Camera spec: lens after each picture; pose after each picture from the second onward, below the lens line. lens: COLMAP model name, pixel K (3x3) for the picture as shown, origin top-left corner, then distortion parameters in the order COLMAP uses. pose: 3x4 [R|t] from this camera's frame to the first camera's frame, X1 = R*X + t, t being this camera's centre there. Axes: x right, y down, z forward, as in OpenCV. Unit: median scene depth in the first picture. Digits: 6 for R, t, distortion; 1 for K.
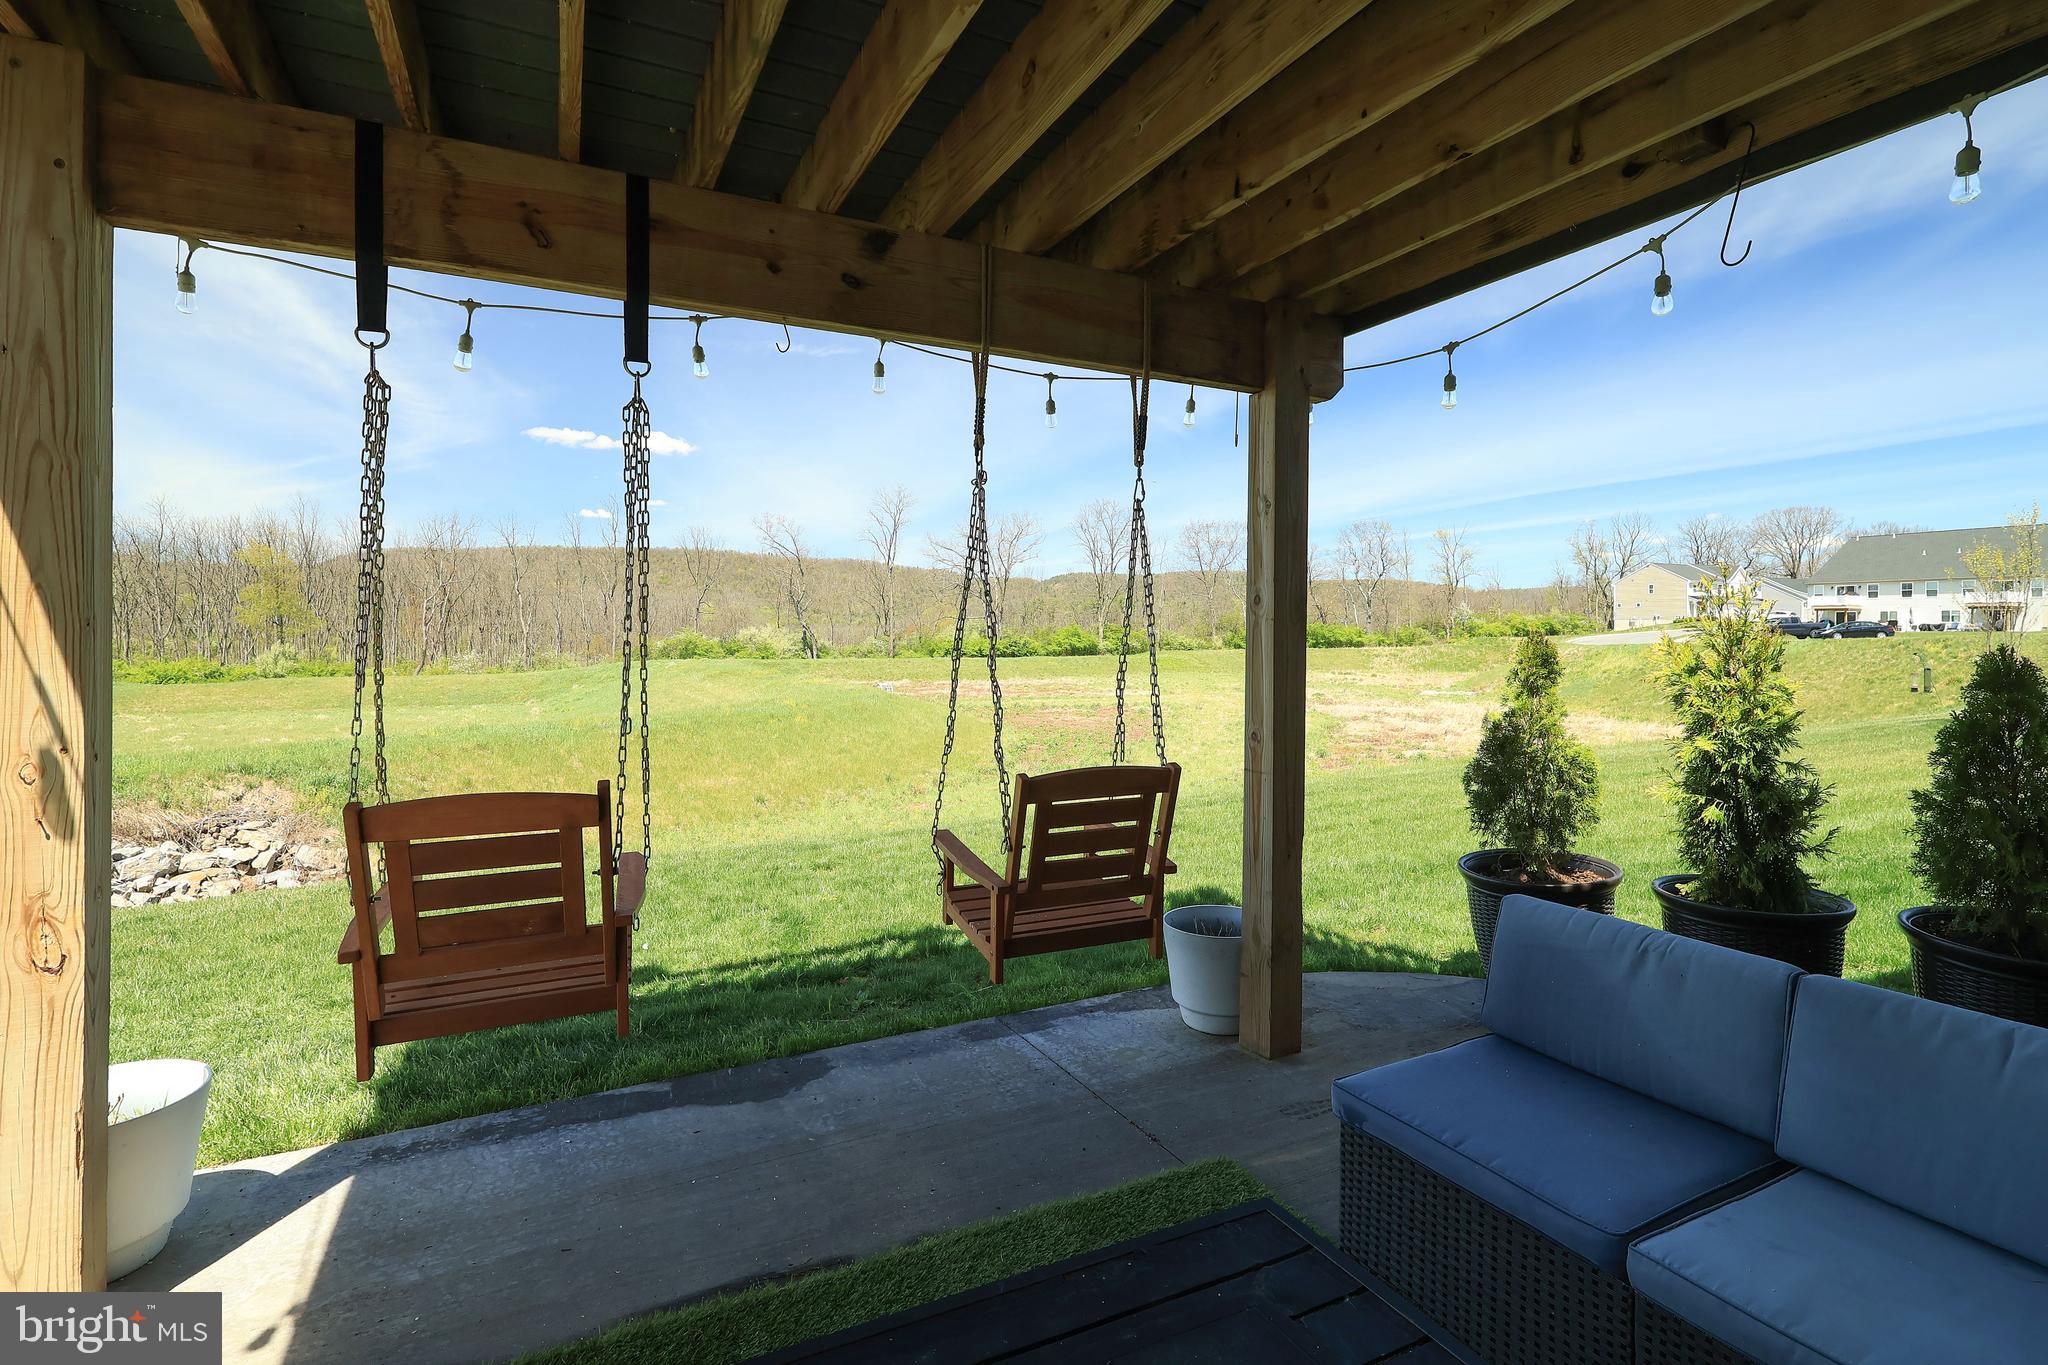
lens RADIAL K [[979.0, 0, 1014.6], [0, 979.0, 641.4], [0, 0, 1]] dist [0.008227, -0.000772]
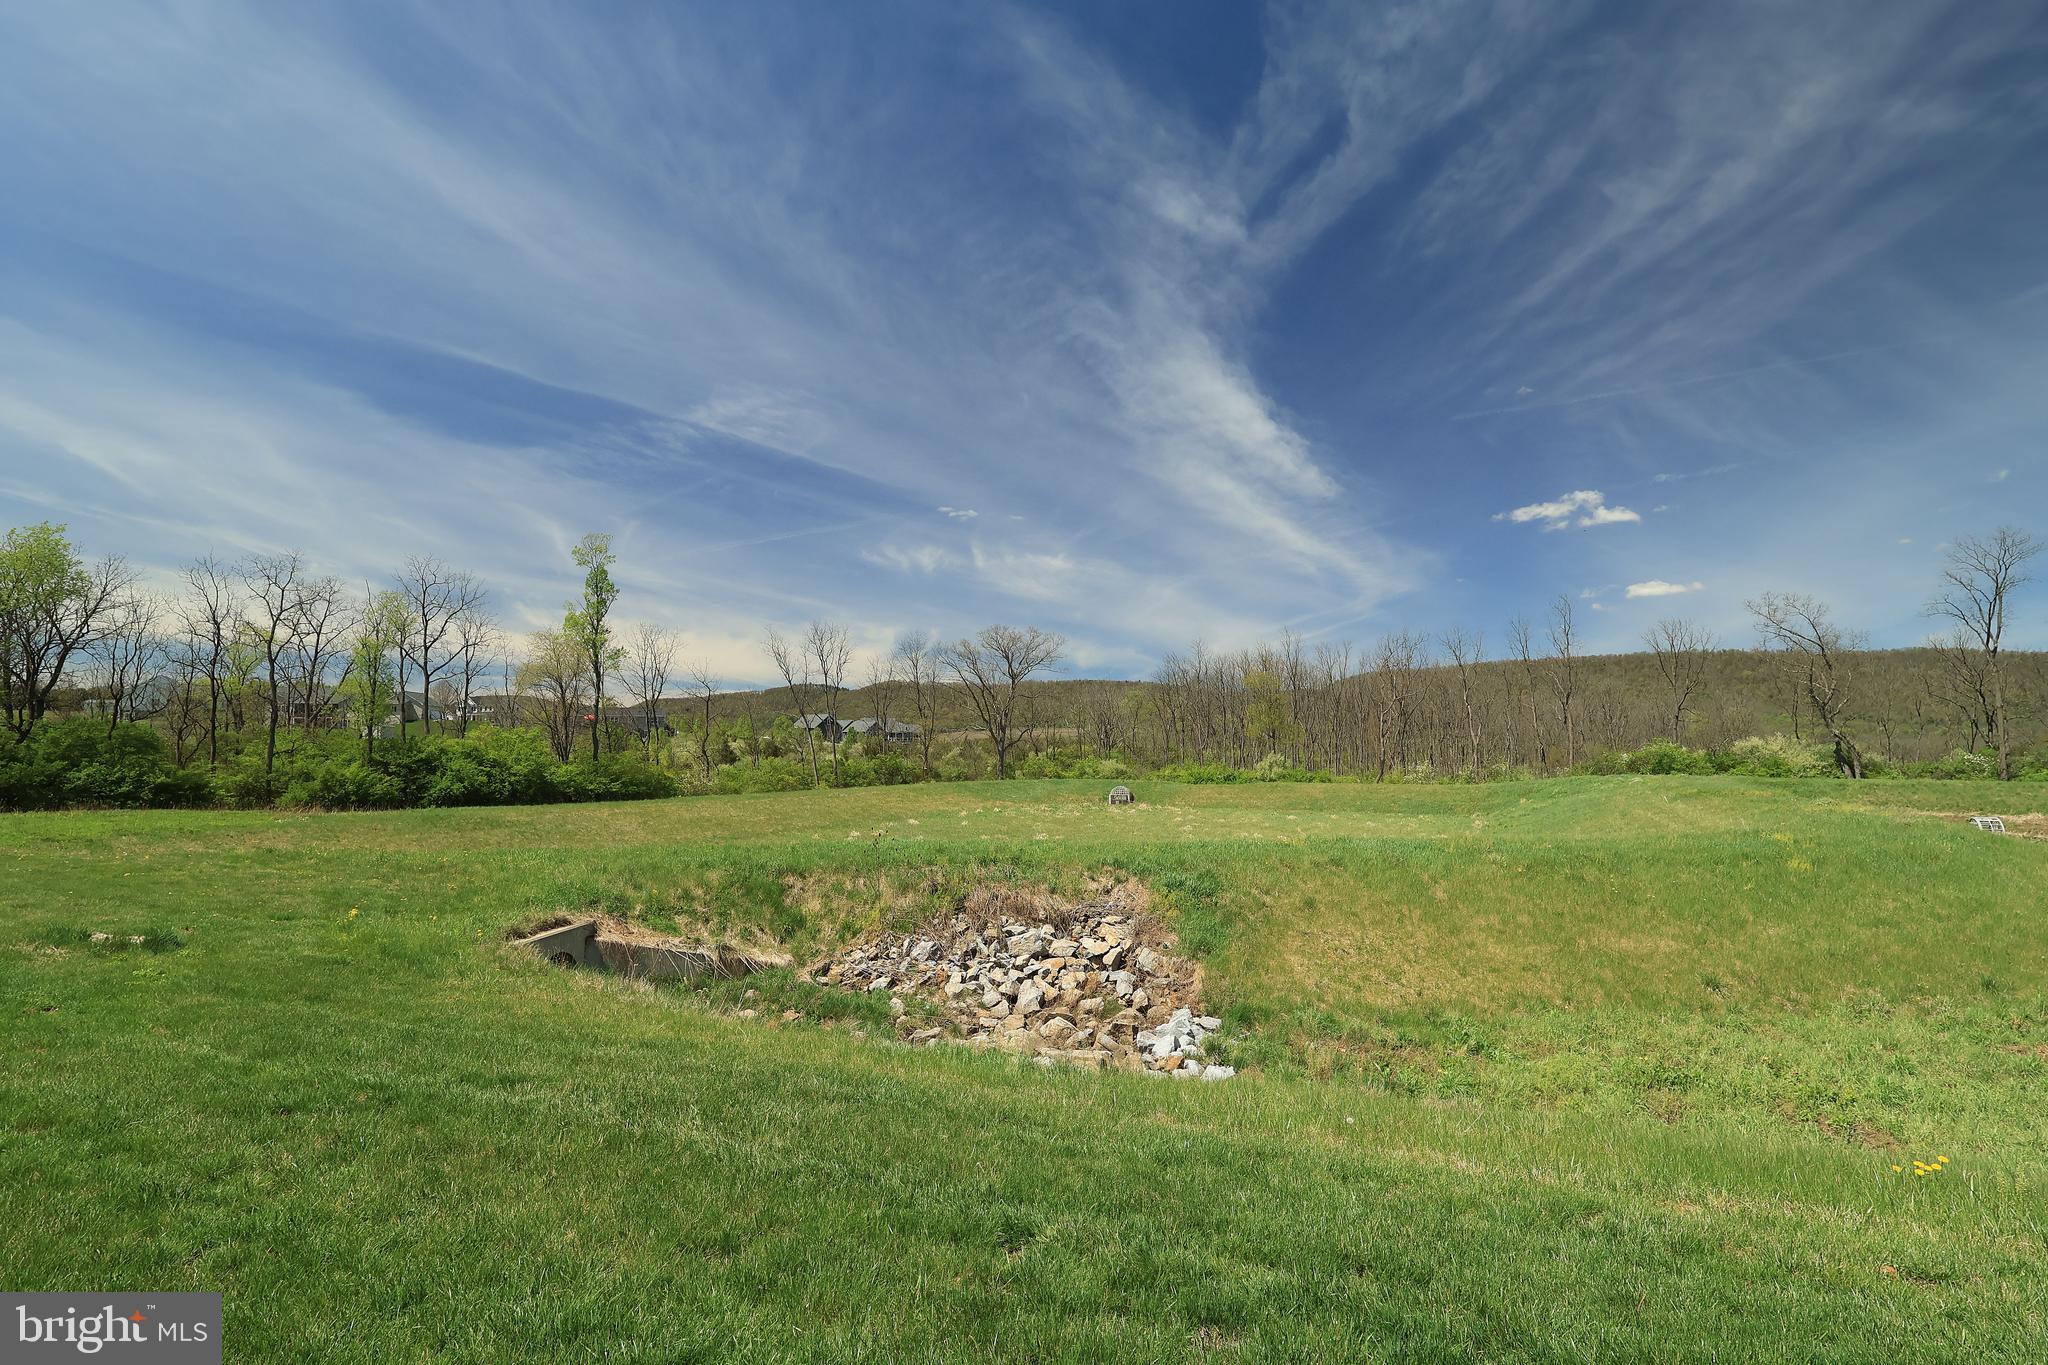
lens RADIAL K [[948.4, 0, 1024.0], [0, 948.4, 682.5], [0, 0, 1]] dist [0.004546, 0.001056]
pose [[0.602260, -0.053545, -0.796502, -0.011873], [-0.007166, 0.997345, -0.072465, 0.006087], [0.798267, 0.049350, 0.600278, 0.177807]]
